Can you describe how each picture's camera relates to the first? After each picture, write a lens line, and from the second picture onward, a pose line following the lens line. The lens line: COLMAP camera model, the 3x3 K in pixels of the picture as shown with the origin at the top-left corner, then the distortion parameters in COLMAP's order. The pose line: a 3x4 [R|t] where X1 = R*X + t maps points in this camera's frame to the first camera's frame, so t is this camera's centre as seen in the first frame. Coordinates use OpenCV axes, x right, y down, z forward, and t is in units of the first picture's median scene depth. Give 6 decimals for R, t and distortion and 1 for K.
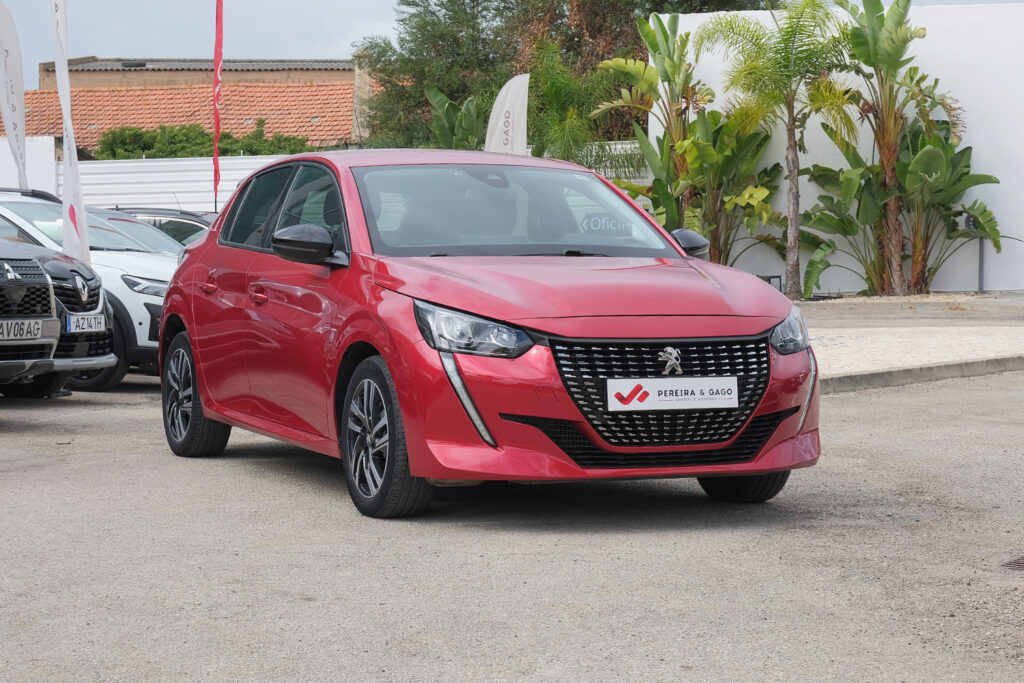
lens RADIAL K [[2070.7, 0, 512.4], [0, 2070.7, 338.7], [0, 0, 1]] dist [-0.107607, 0.000000]
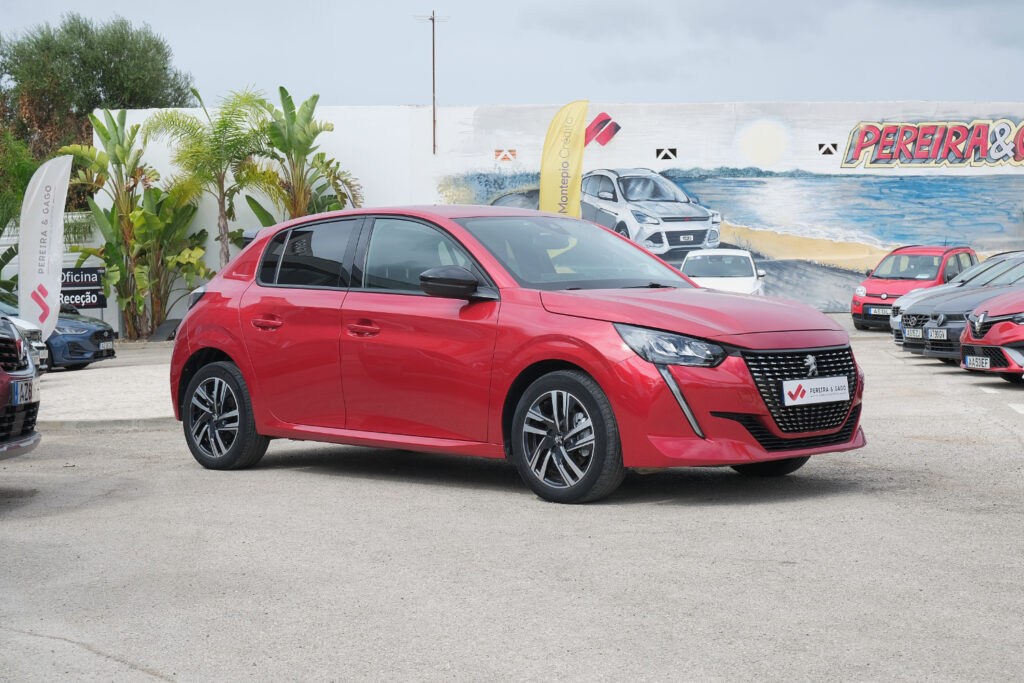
lens RADIAL K [[1613.8, 0, 528.6], [0, 1613.8, 361.6], [0, 0, 1]] dist [-0.067124, 0.000000]
pose [[0.927480, -0.032610, 0.372448, -0.096679], [0.034085, 0.999415, 0.002626, -0.000086], [-0.372316, 0.010260, 0.928049, 0.027536]]
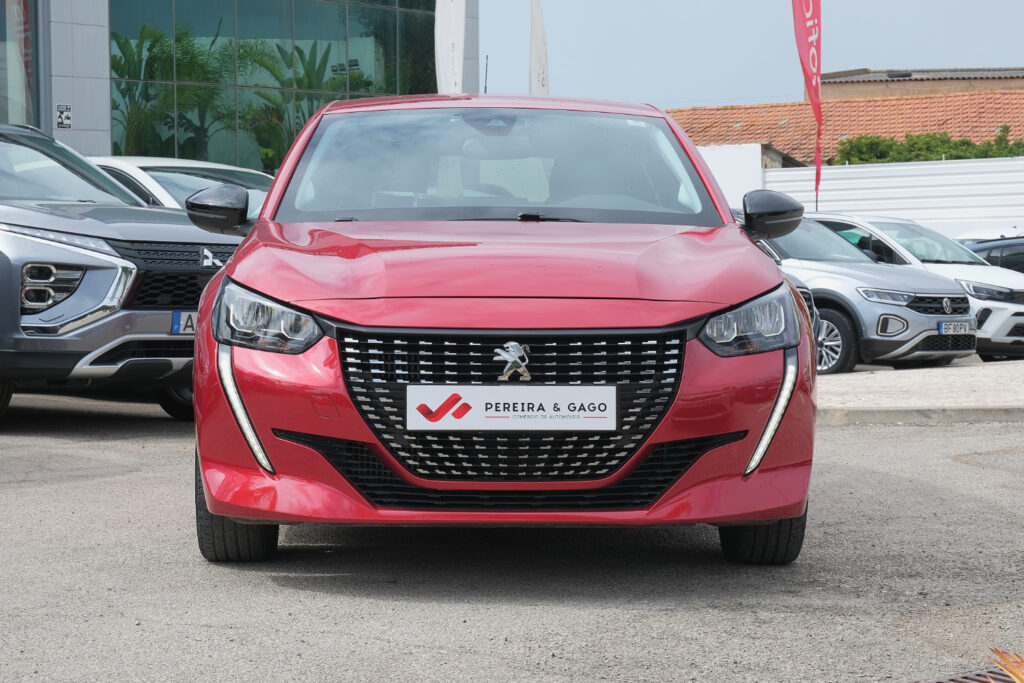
lens RADIAL K [[2070.7, 0, 514.9], [0, 2070.7, 342.6], [0, 0, 1]] dist [-0.107607, 0.000000]
pose [[0.932328, 0.013718, -0.361354, 0.069462], [-0.015096, 0.999886, -0.000992, 0.001041], [0.361299, 0.006380, 0.932428, 0.071473]]
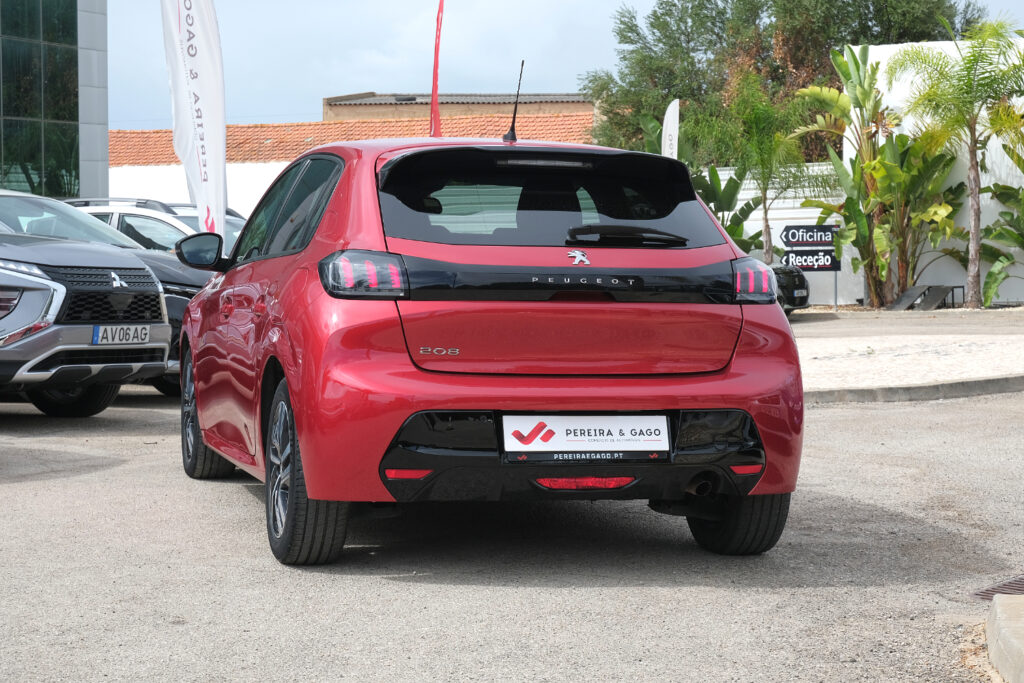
lens RADIAL K [[1831.1, 0, 514.2], [0, 1831.1, 348.4], [0, 0, 1]] dist [-0.023862, 0.000000]
pose [[0.992113, 0.006001, -0.125203, 0.026585], [-0.005496, 0.999975, 0.004377, -0.000852], [0.125226, -0.003654, 0.992121, 0.029654]]
